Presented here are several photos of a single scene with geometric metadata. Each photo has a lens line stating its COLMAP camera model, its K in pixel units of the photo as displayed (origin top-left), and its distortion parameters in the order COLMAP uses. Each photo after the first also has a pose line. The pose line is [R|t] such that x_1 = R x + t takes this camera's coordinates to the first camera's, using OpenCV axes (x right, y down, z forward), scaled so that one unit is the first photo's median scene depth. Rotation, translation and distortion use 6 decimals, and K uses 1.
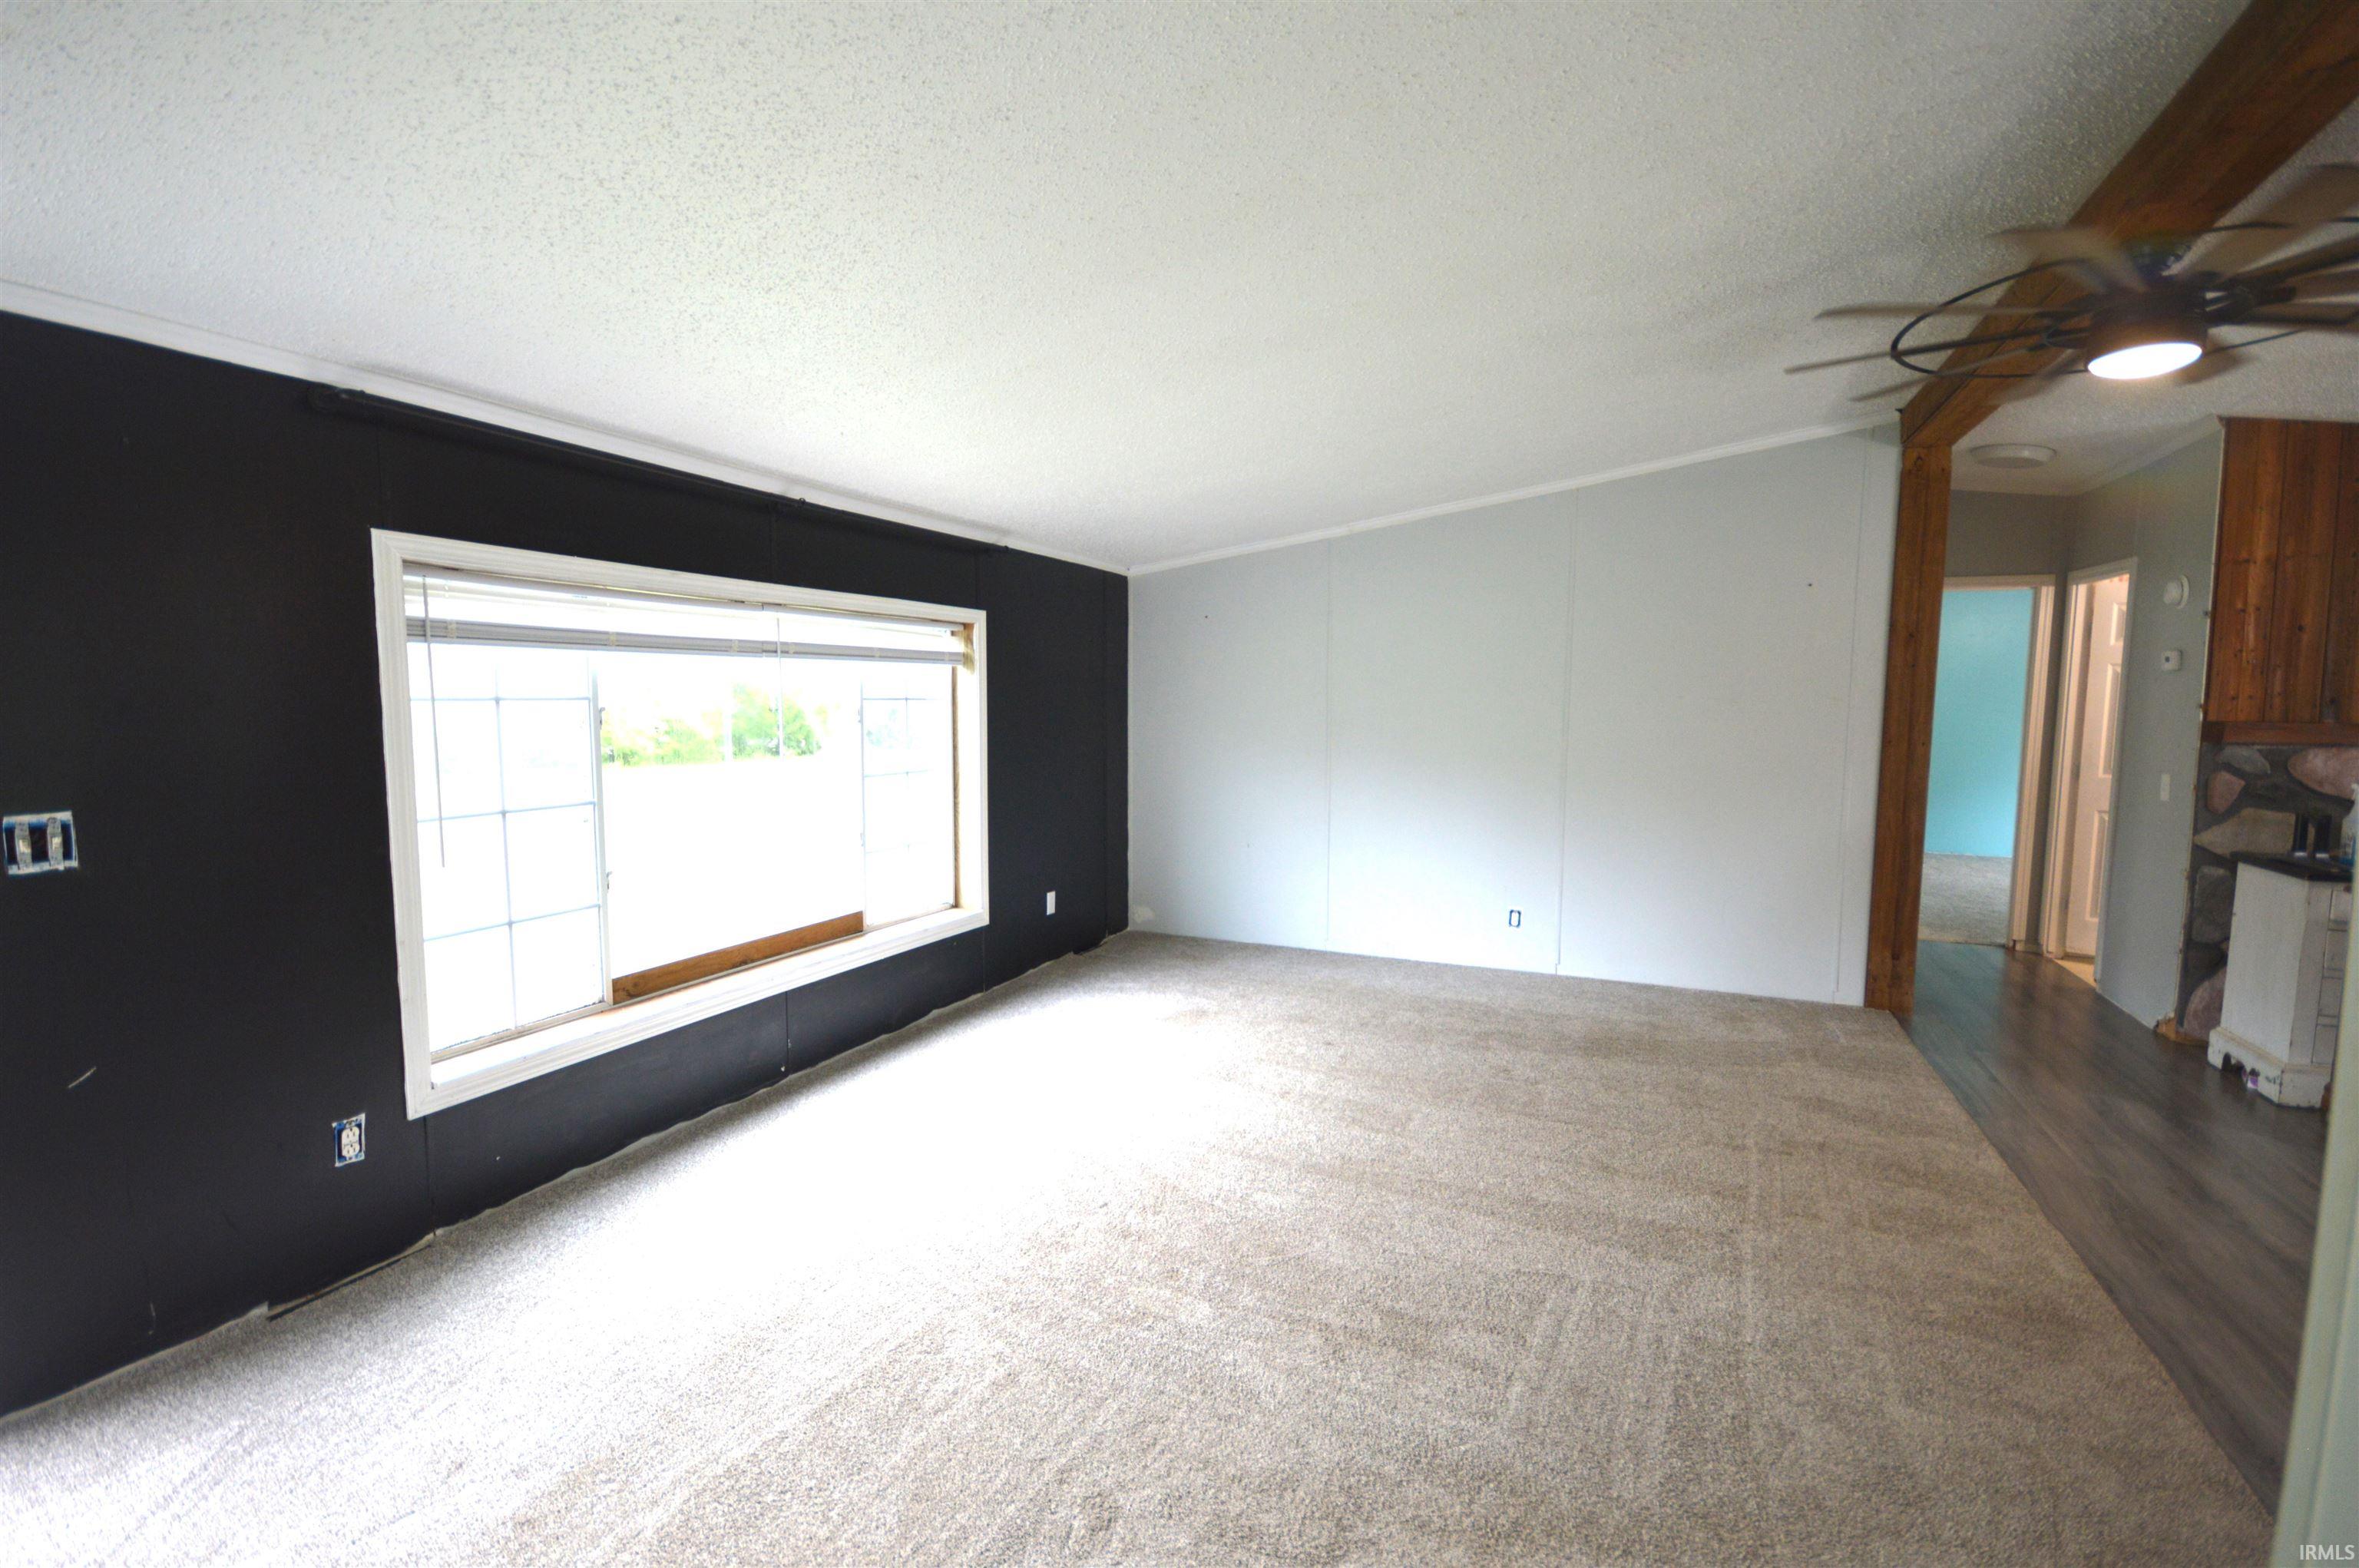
lens RADIAL K [[1043.1, 0, 1187.5], [0, 1043.1, 788.7], [0, 0, 1]] dist [0.002545, -0.008543]
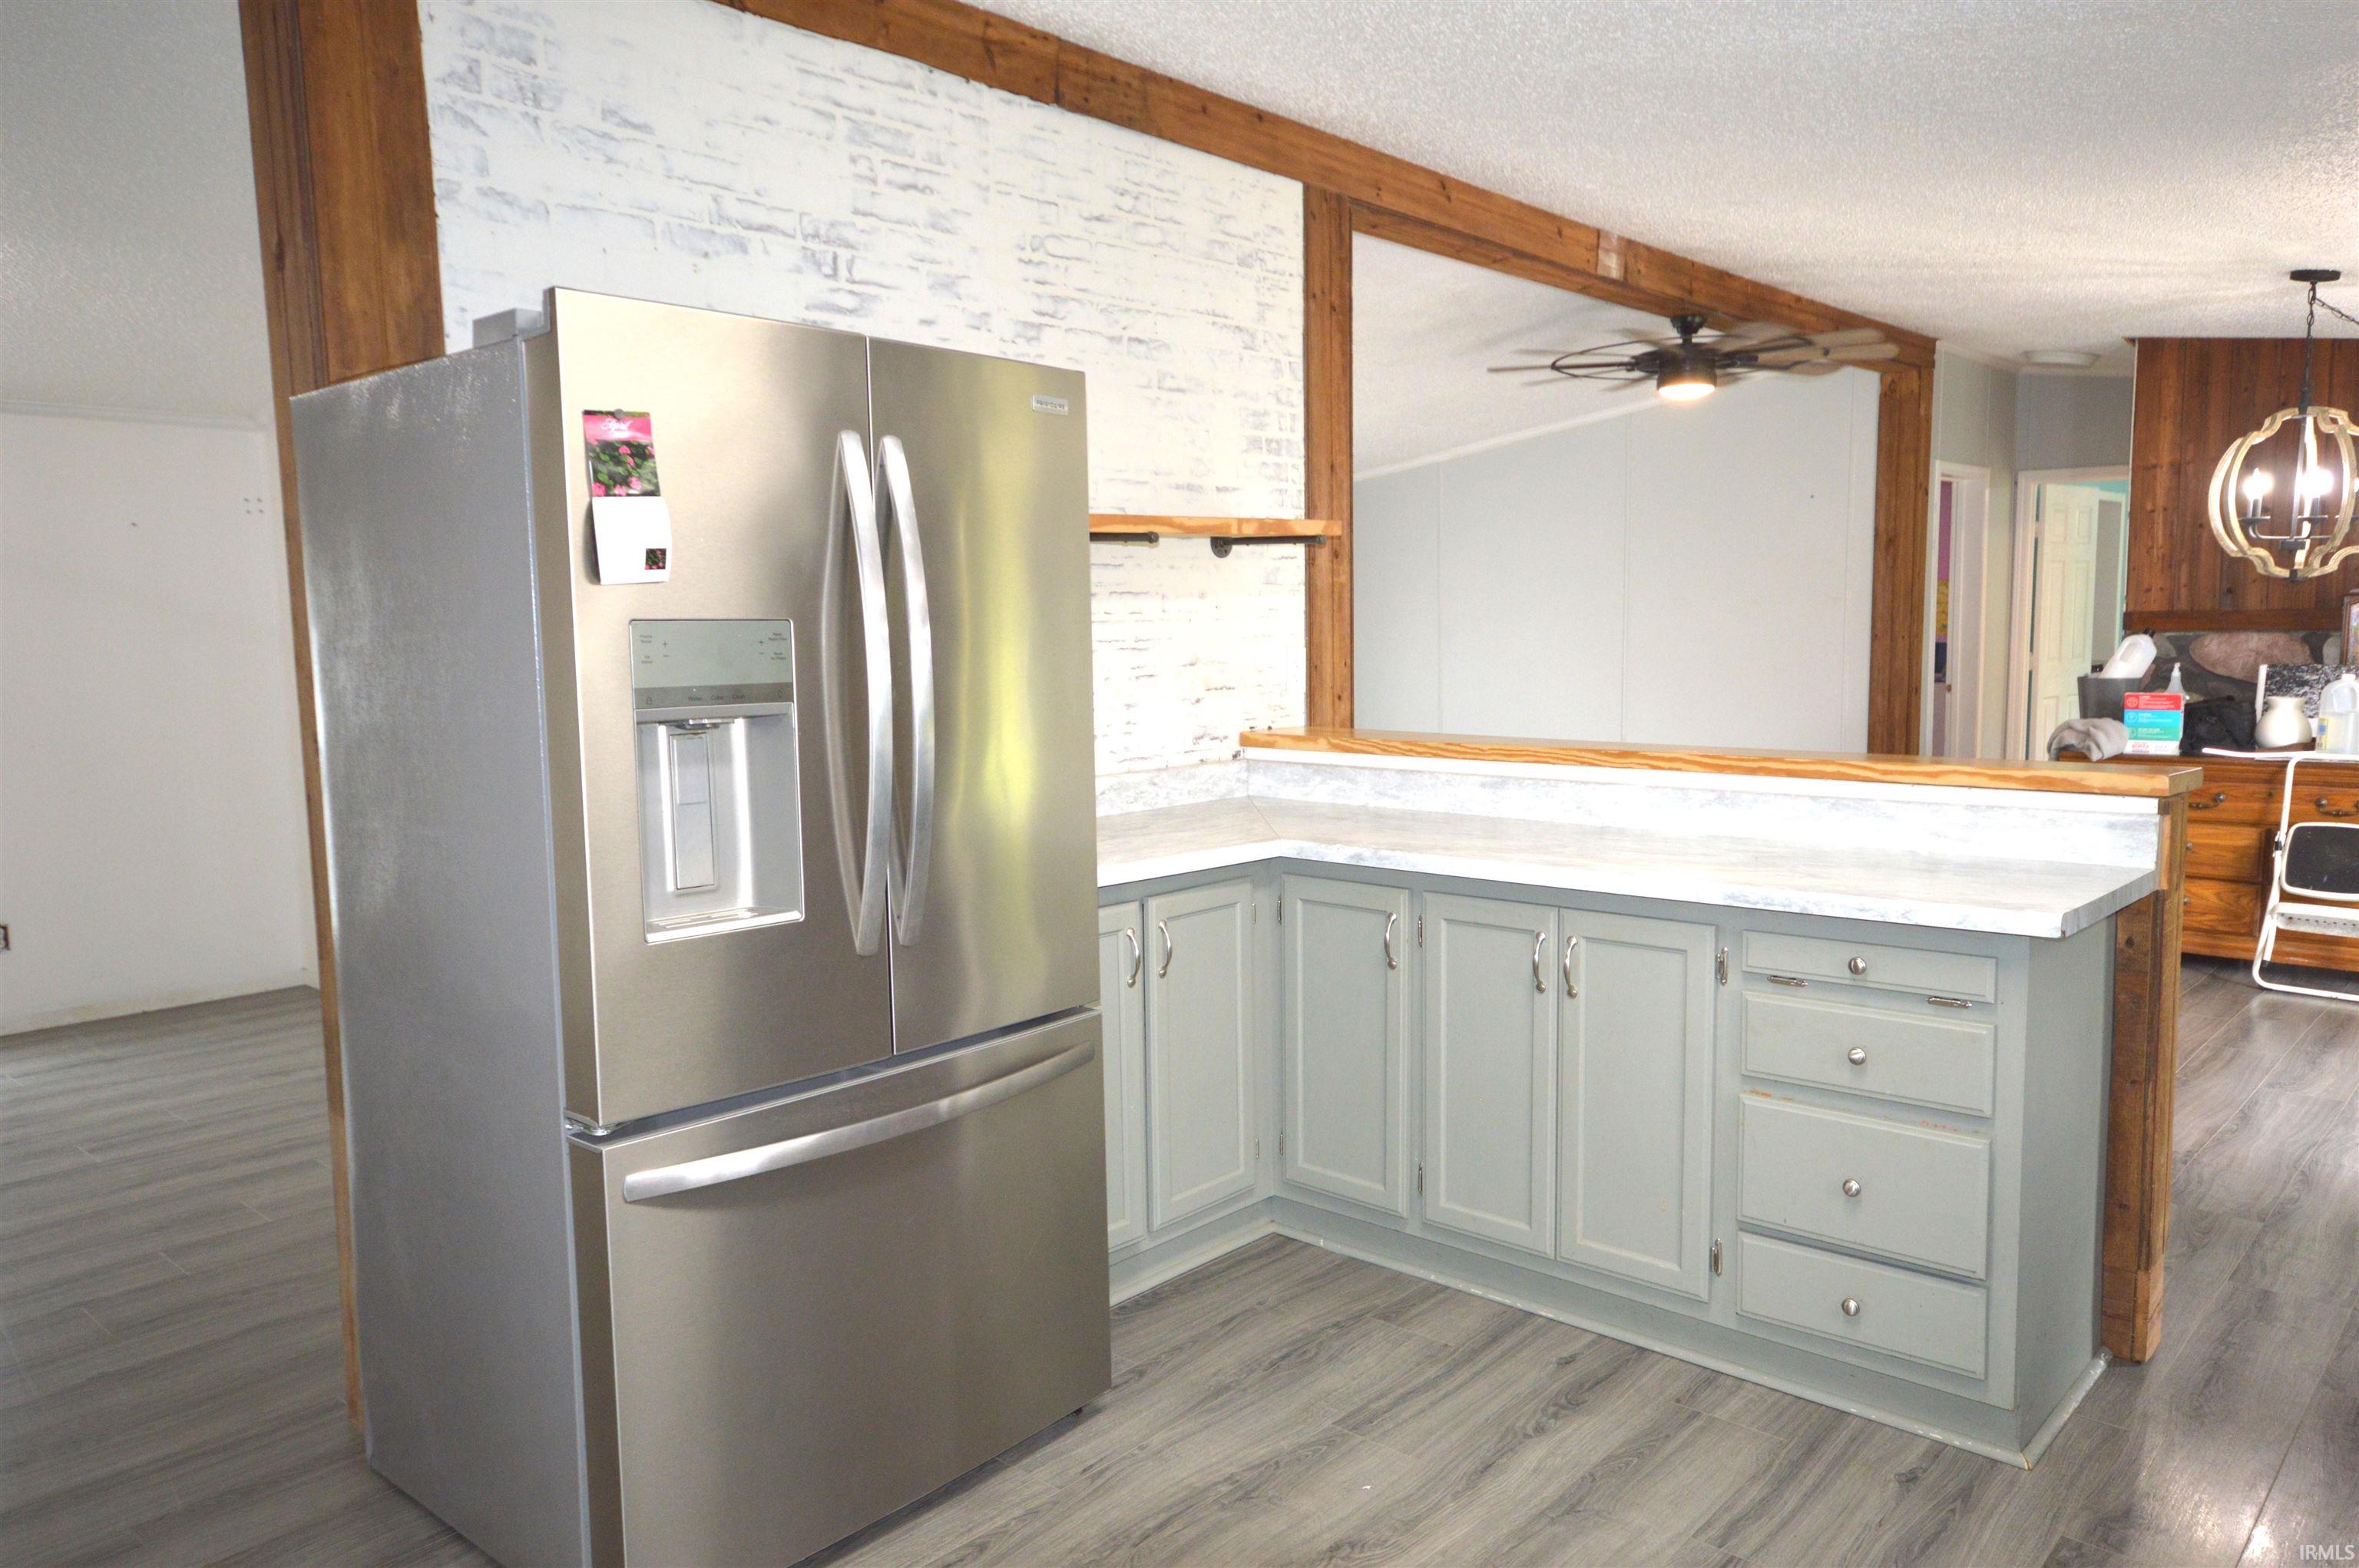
lens RADIAL K [[1627.7, 0, 1185.8], [0, 1627.7, 791.8], [0, 0, 1]] dist [0.028038, 0.009436]
pose [[0.950351, 0.016124, -0.310763, 0.590665], [-0.009188, 0.999675, 0.023768, 0.098066], [0.311045, -0.019733, 0.950190, -1.021712]]
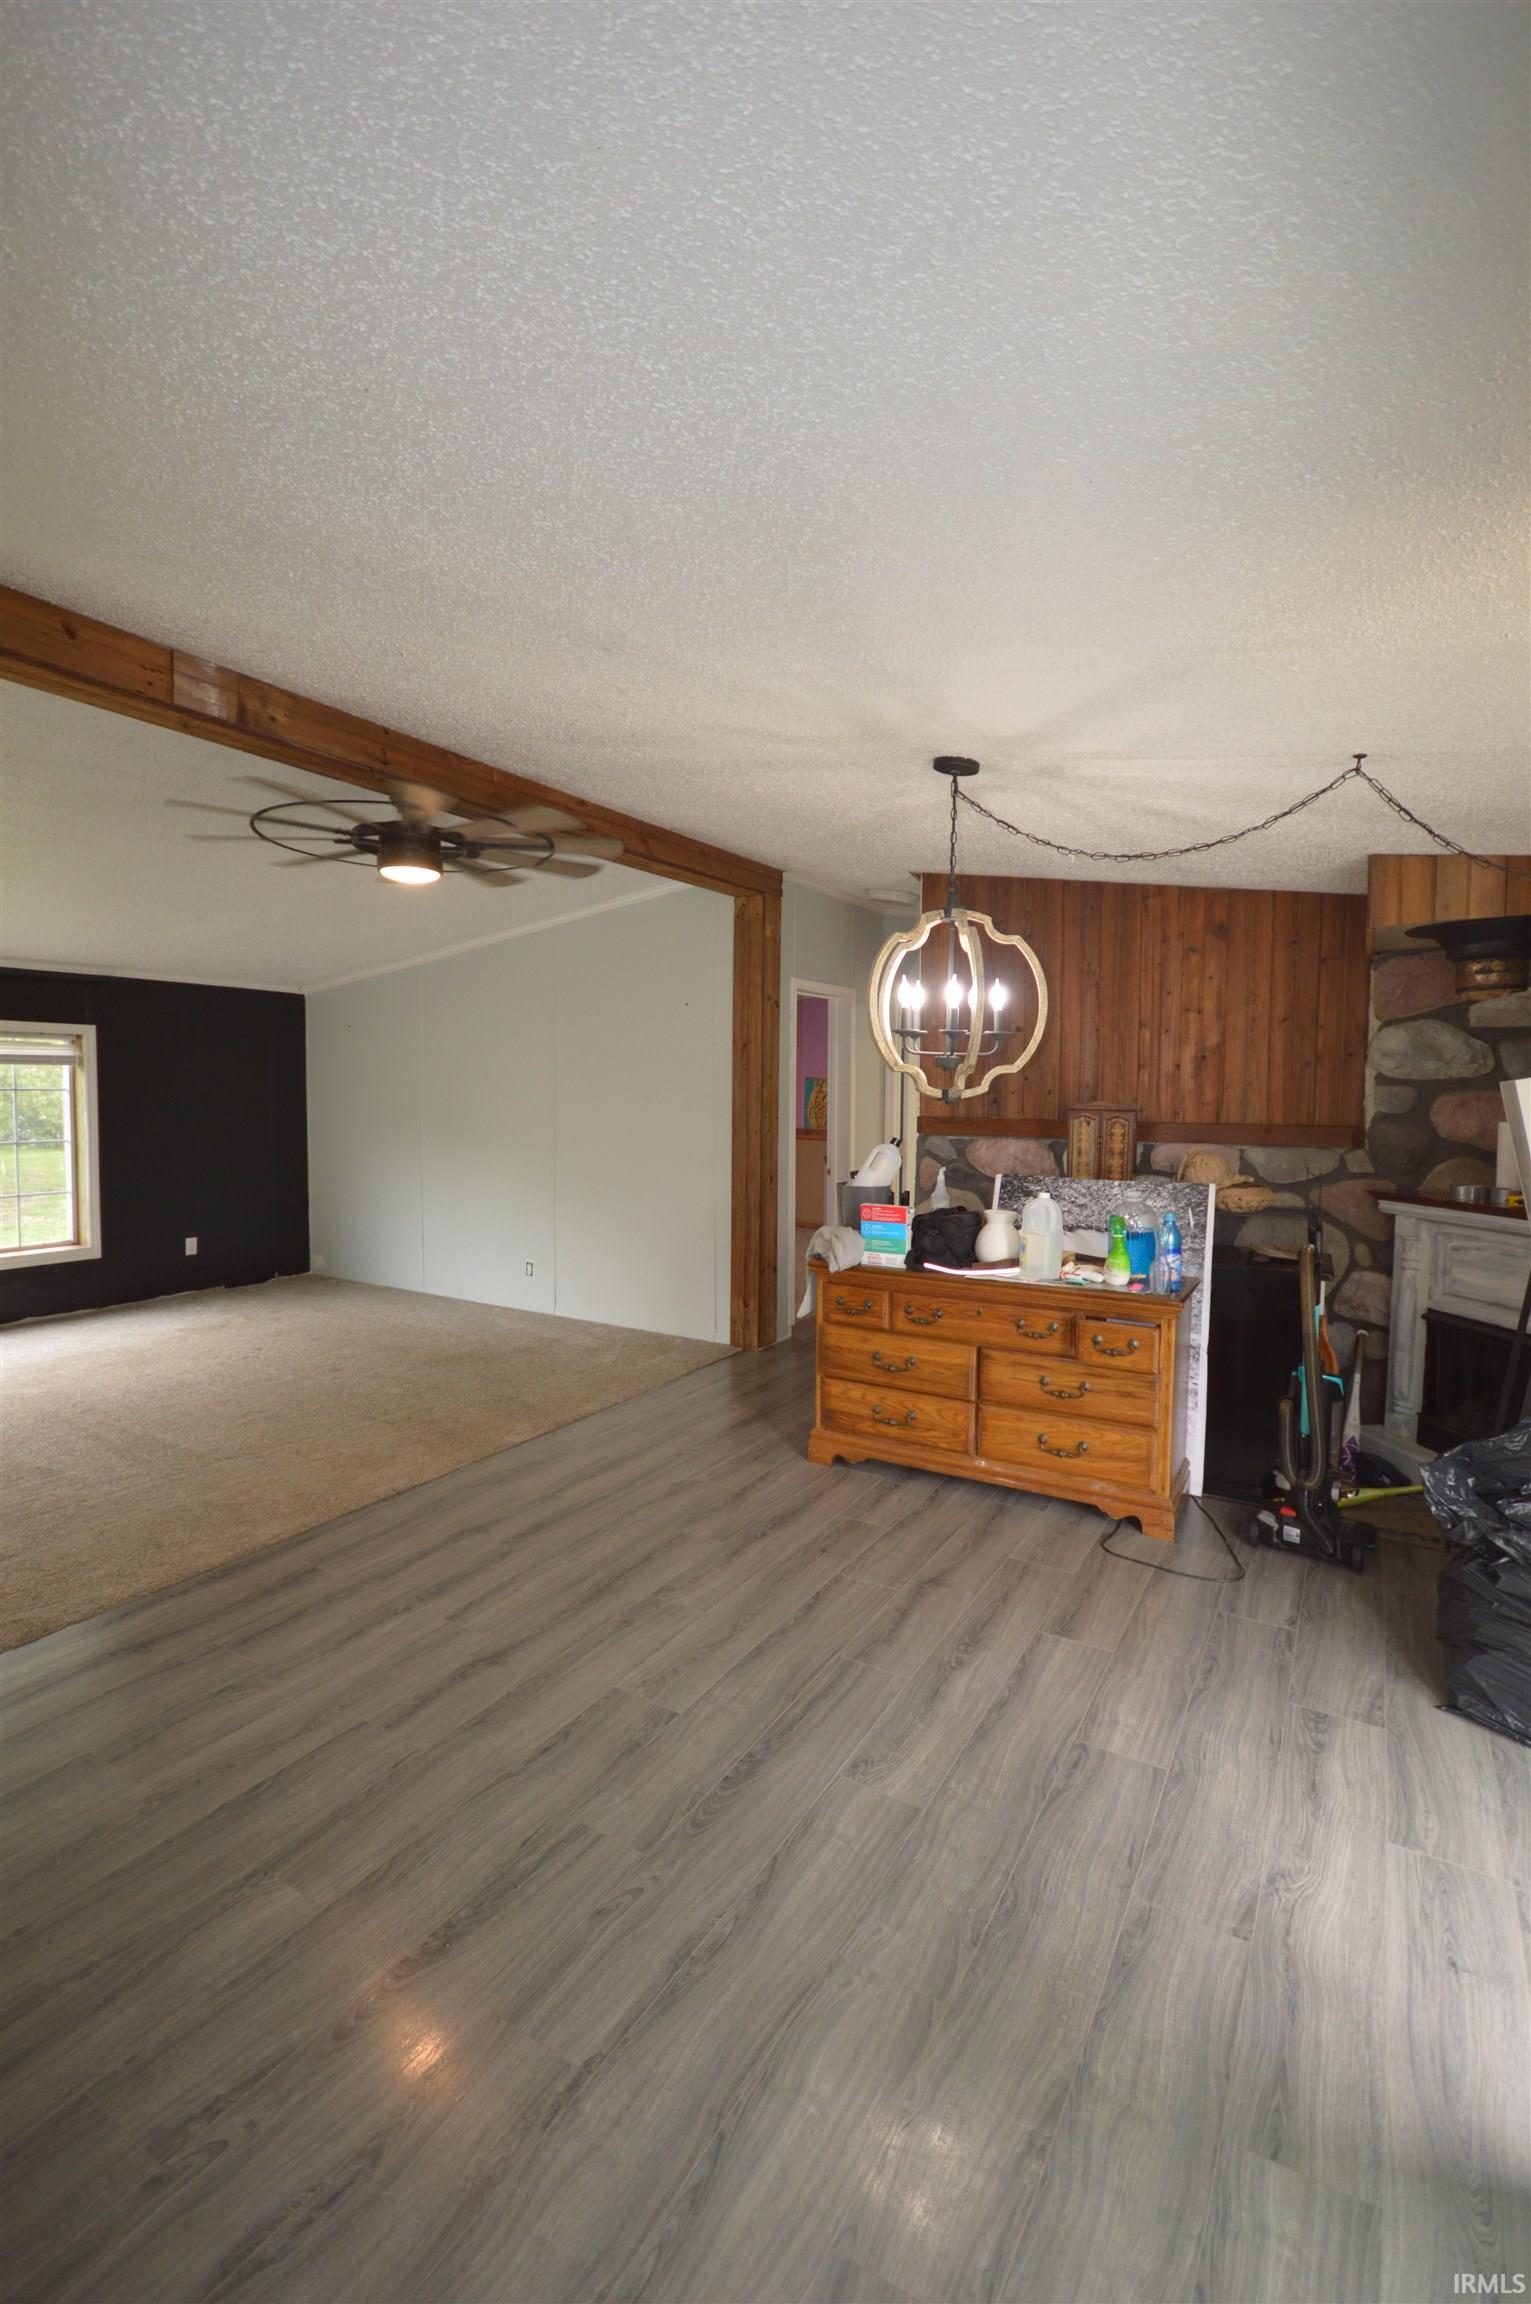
lens RADIAL K [[1018.8, 0, 763.5], [0, 1018.8, 1146.5], [0, 0, 1]] dist [0.002545, -0.008543]
pose [[0.992047, 0.015106, -0.124960, 0.977111], [-0.018561, 0.999476, -0.026530, 0.006728], [0.124494, 0.028639, 0.991807, -0.232007]]
